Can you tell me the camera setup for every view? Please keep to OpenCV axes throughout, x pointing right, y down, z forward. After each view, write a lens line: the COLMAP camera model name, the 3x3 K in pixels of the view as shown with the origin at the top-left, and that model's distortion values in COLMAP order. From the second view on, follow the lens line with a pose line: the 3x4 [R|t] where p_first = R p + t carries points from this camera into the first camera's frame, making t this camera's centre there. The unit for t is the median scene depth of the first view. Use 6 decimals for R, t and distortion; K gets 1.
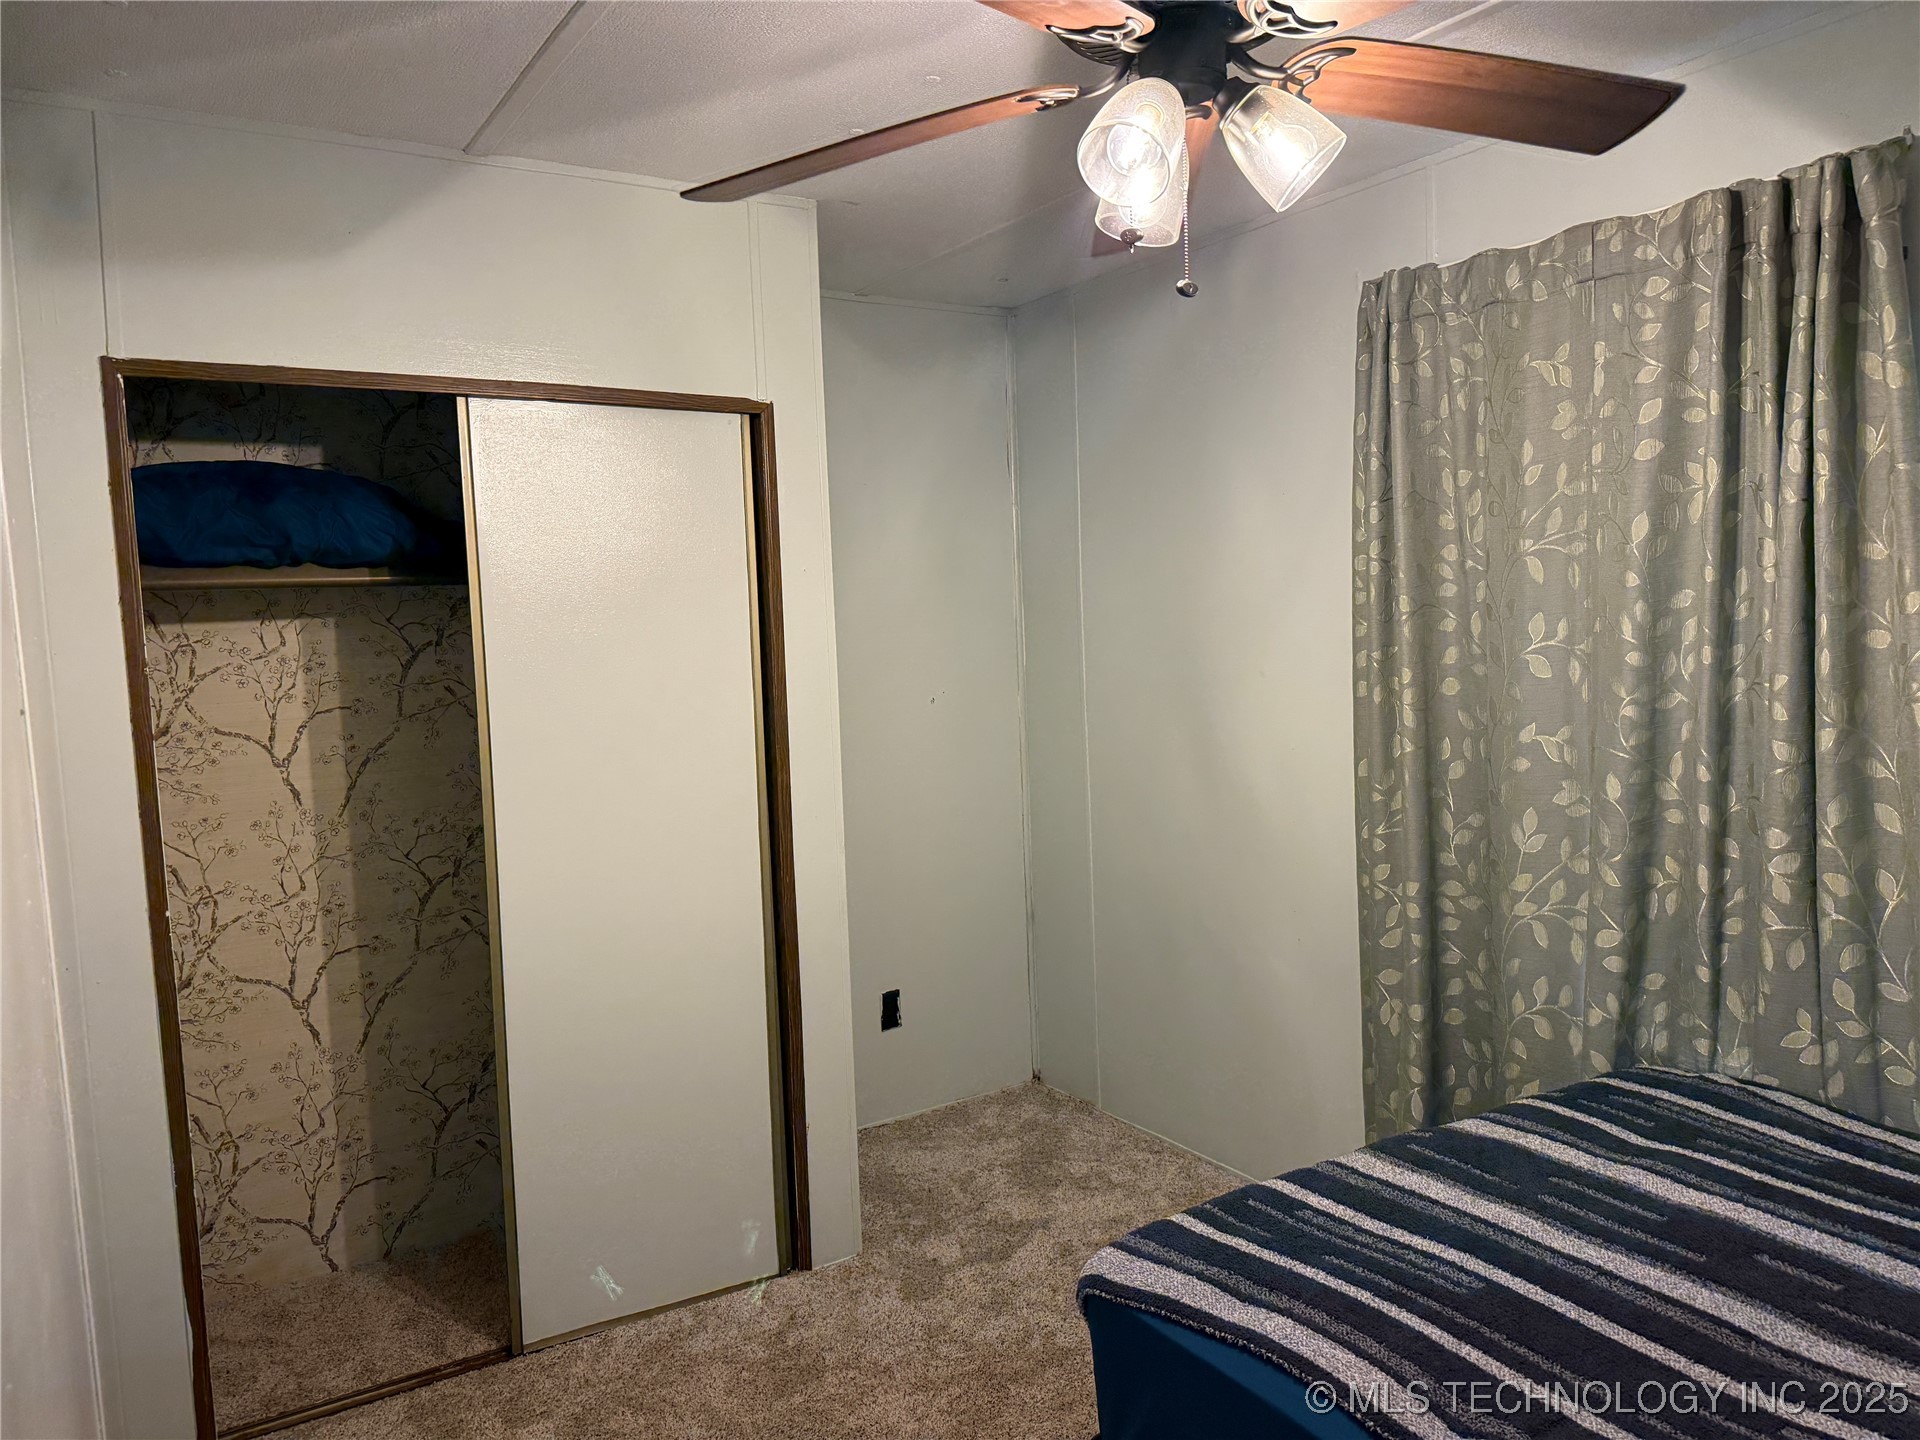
lens RADIAL K [[1349.5, 0, 968.6], [0, 1349.5, 725.1], [0, 0, 1]] dist [0.070464, -0.101448]
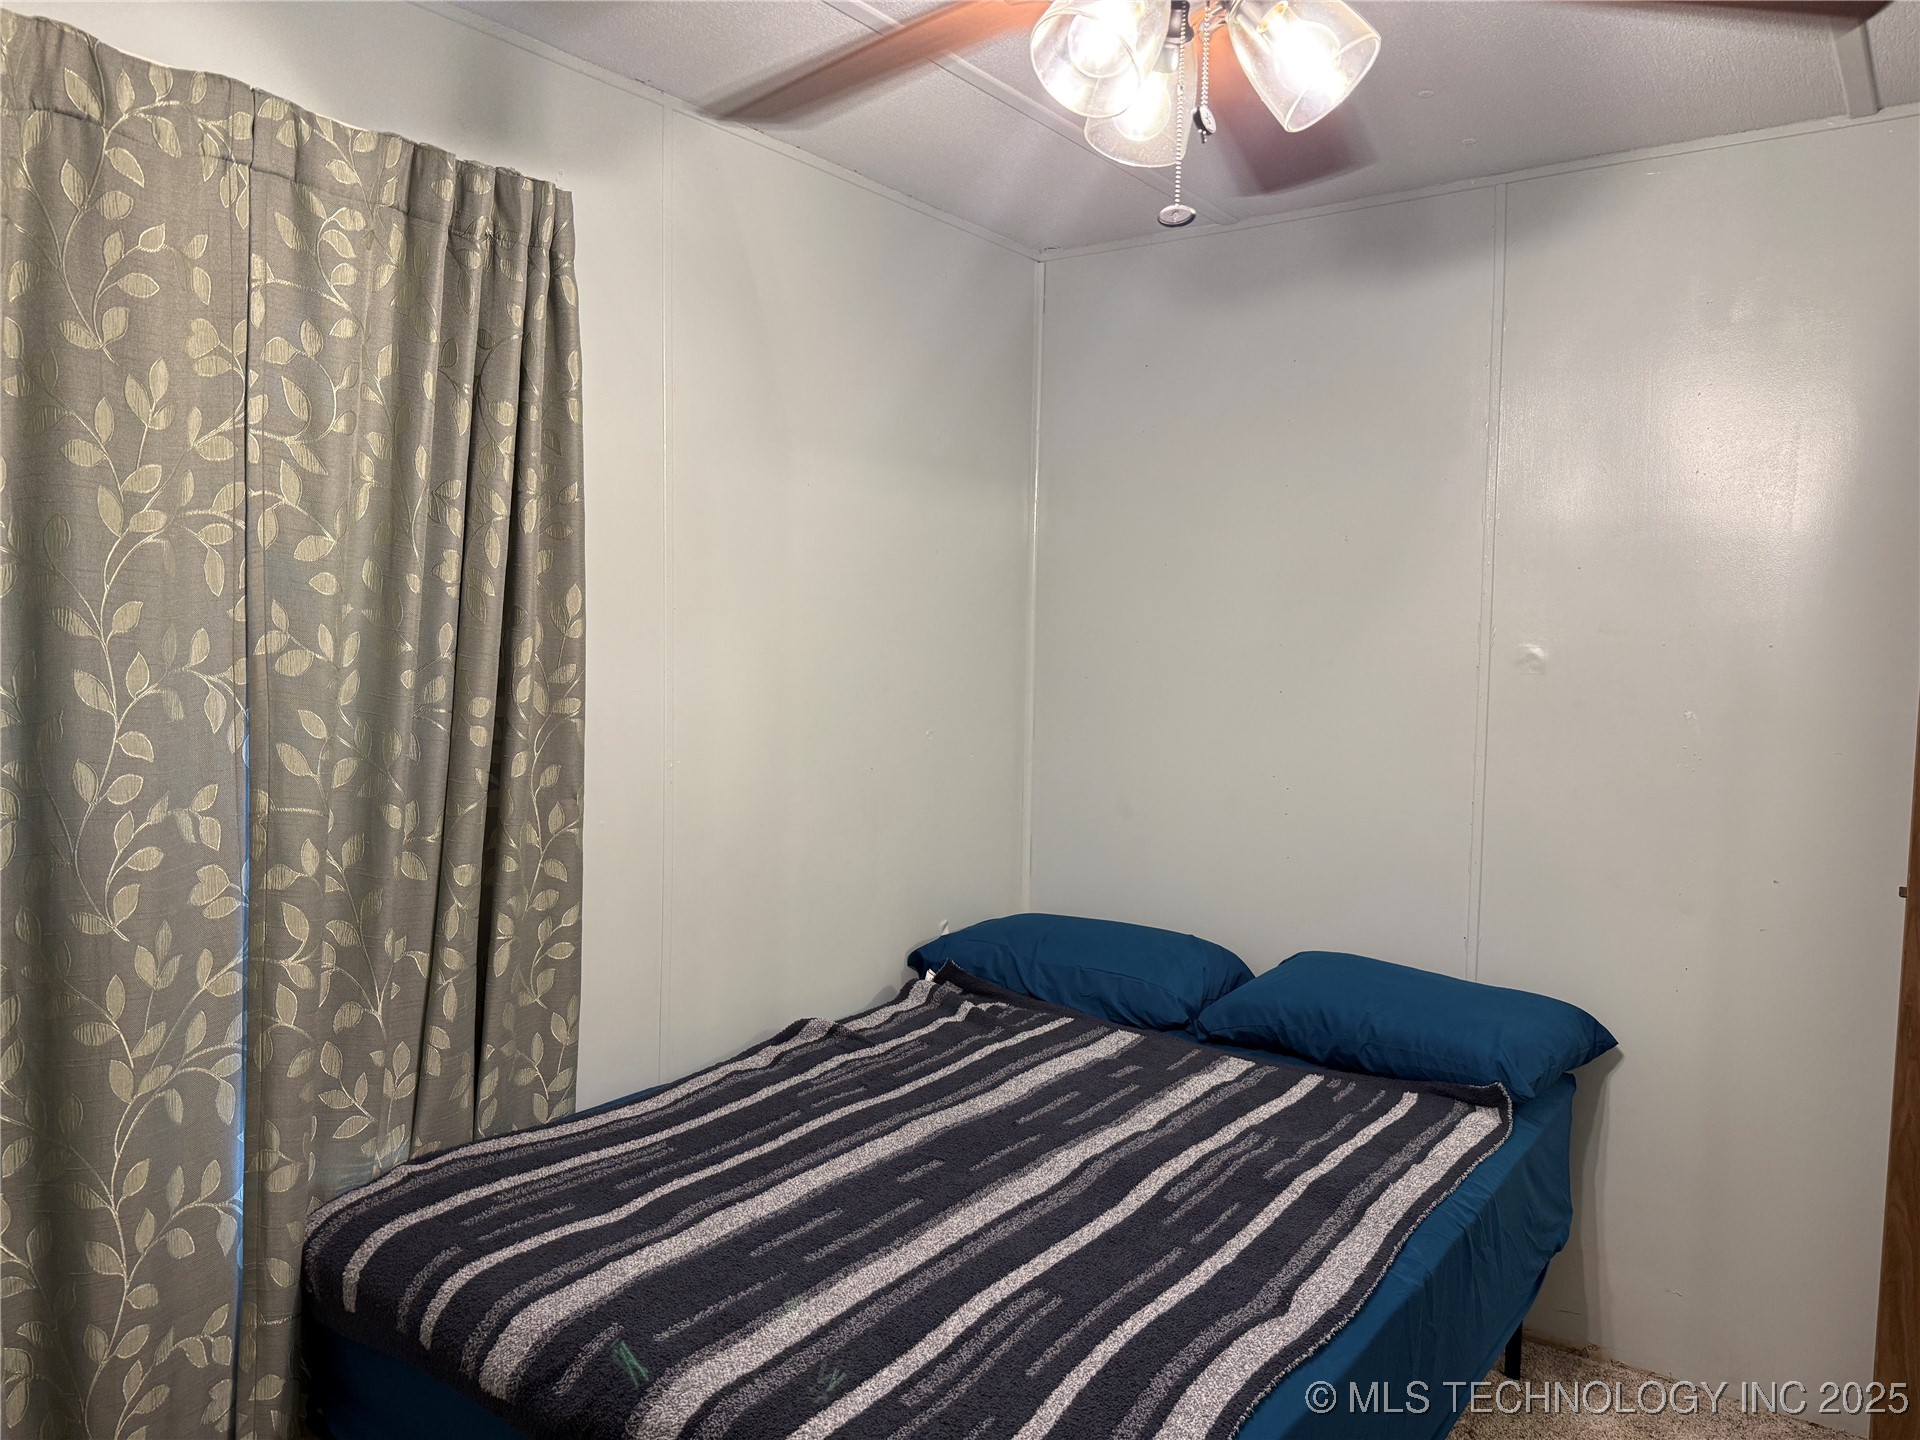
lens RADIAL K [[1349.5, 0, 972.8], [0, 1349.5, 708.9], [0, 0, 1]] dist [0.070464, -0.101448]
pose [[-0.358291, -0.035362, 0.932940, -0.448586], [0.072232, 0.995237, 0.065464, -0.074319], [-0.930812, 0.090844, -0.354030, 1.145108]]
